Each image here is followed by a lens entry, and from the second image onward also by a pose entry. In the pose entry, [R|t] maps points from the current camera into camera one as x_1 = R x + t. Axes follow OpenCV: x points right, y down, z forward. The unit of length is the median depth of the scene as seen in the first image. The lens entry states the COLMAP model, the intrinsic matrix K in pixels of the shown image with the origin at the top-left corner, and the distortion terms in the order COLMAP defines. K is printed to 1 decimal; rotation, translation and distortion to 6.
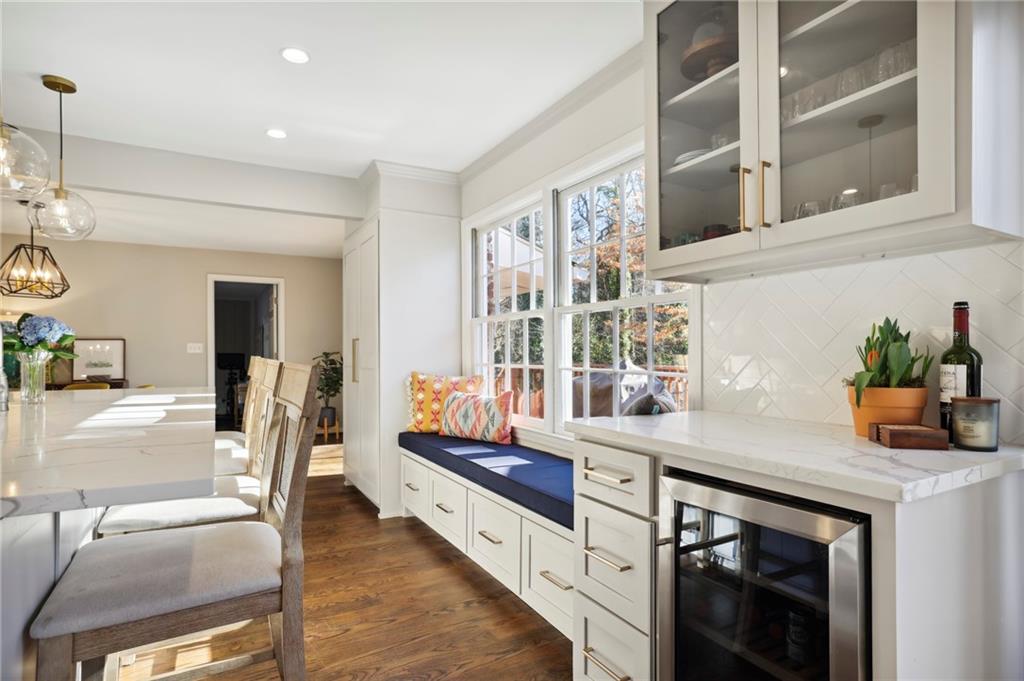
lens RADIAL K [[530.3, 0, 518.1], [0, 530.3, 350.1], [0, 0, 1]] dist [-0.012877, 0.000981]
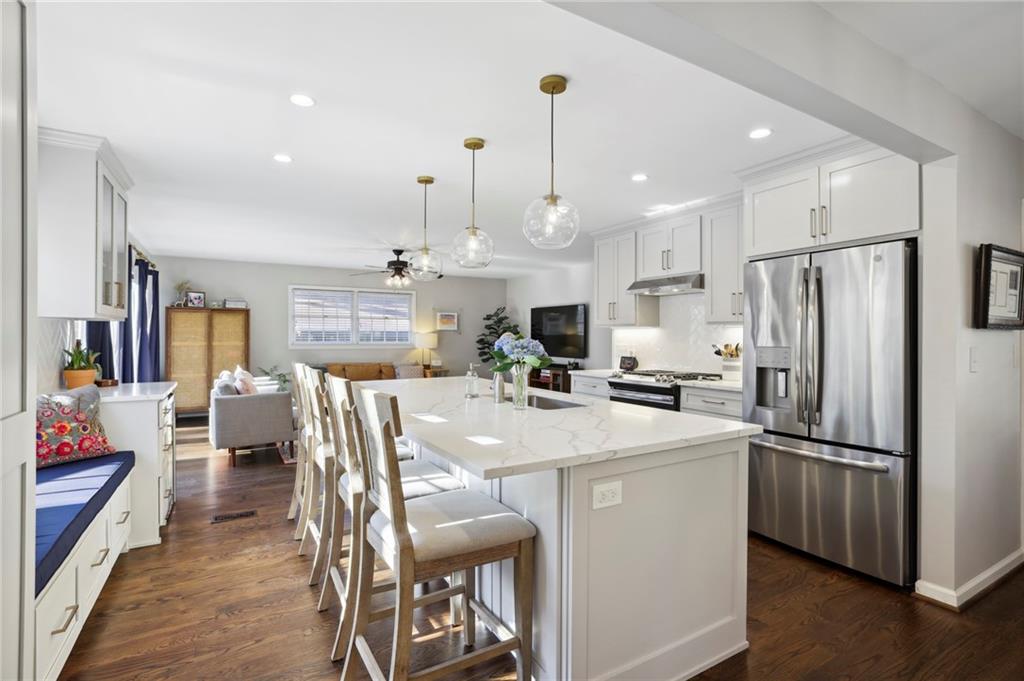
lens RADIAL K [[490.9, 0, 512.0], [0, 490.9, 340.5], [0, 0, 1]] dist [-0.041037, 0.019435]
pose [[-0.999953, -0.001473, -0.009629, -0.974251], [-0.001506, 0.999993, 0.003418, -0.055940], [0.009624, 0.003432, -0.999948, 2.305266]]
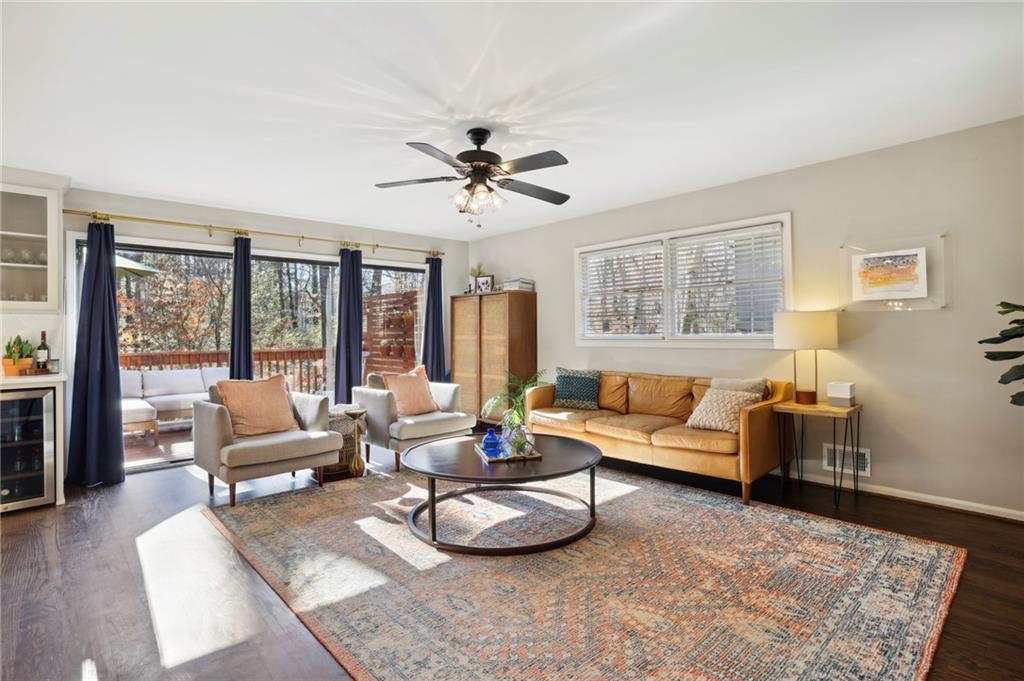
lens RADIAL K [[507.3, 0, 510.3], [0, 507.3, 333.7], [0, 0, 1]] dist [-0.039392, 0.022039]
pose [[-0.224091, 0.006076, 0.974549, -1.758507], [0.006922, 0.999965, -0.004643, -0.024651], [-0.974544, 0.005706, -0.224125, -0.711676]]
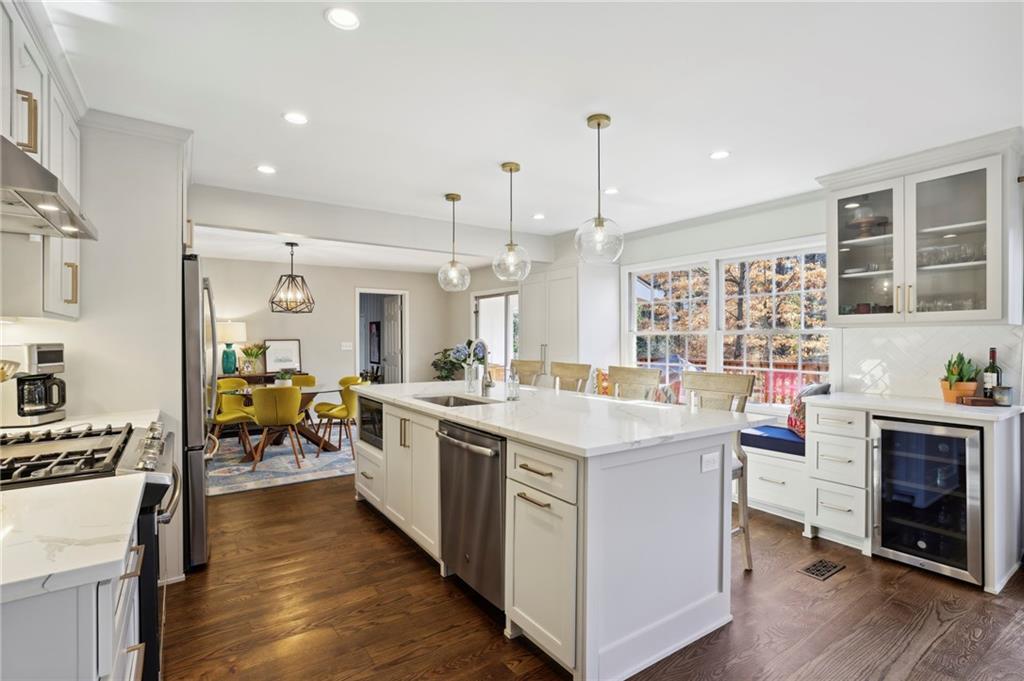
lens RADIAL K [[493.6, 0, 512.2], [0, 493.6, 337.3], [0, 0, 1]] dist [-0.038695, 0.019861]
pose [[0.996539, 0.002094, 0.083105, -0.989508], [-0.002161, 0.999997, 0.000720, -0.084200], [-0.083104, -0.000897, 0.996541, -0.671685]]
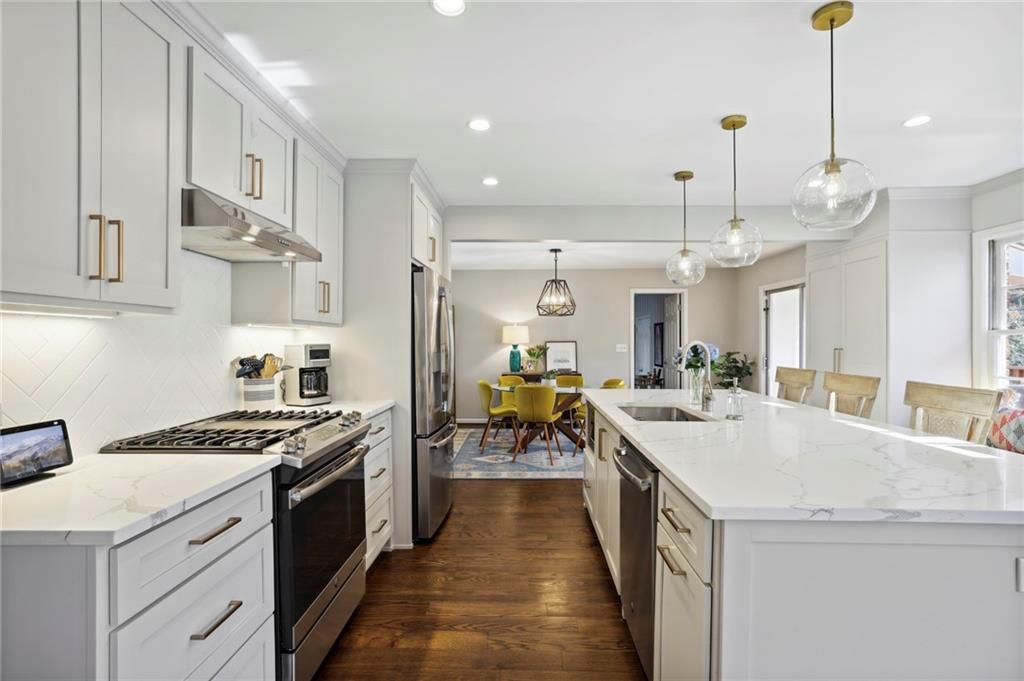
lens RADIAL K [[490.9, 0, 512.0], [0, 490.9, 340.5], [0, 0, 1]] dist [-0.041037, 0.019435]
pose [[0.853013, 0.001822, -0.521887, -0.705791], [0.000324, 0.999992, 0.004019, -0.083504], [0.521890, -0.003598, 0.853005, -0.432797]]
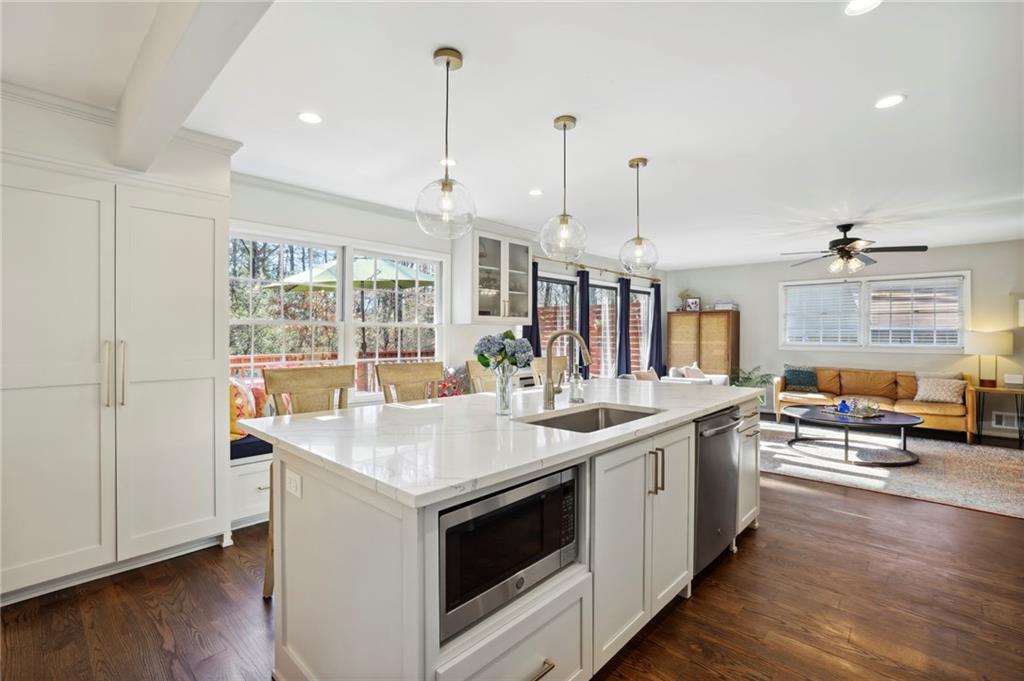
lens RADIAL K [[463.3, 0, 525.6], [0, 463.3, 336.9], [0, 0, 1]] dist [0.000268, 0.000276]
pose [[-0.321659, -0.005516, 0.946839, -1.978973], [-0.008184, 0.999962, 0.003045, -0.062482], [-0.946820, -0.006769, -0.321692, 1.366267]]
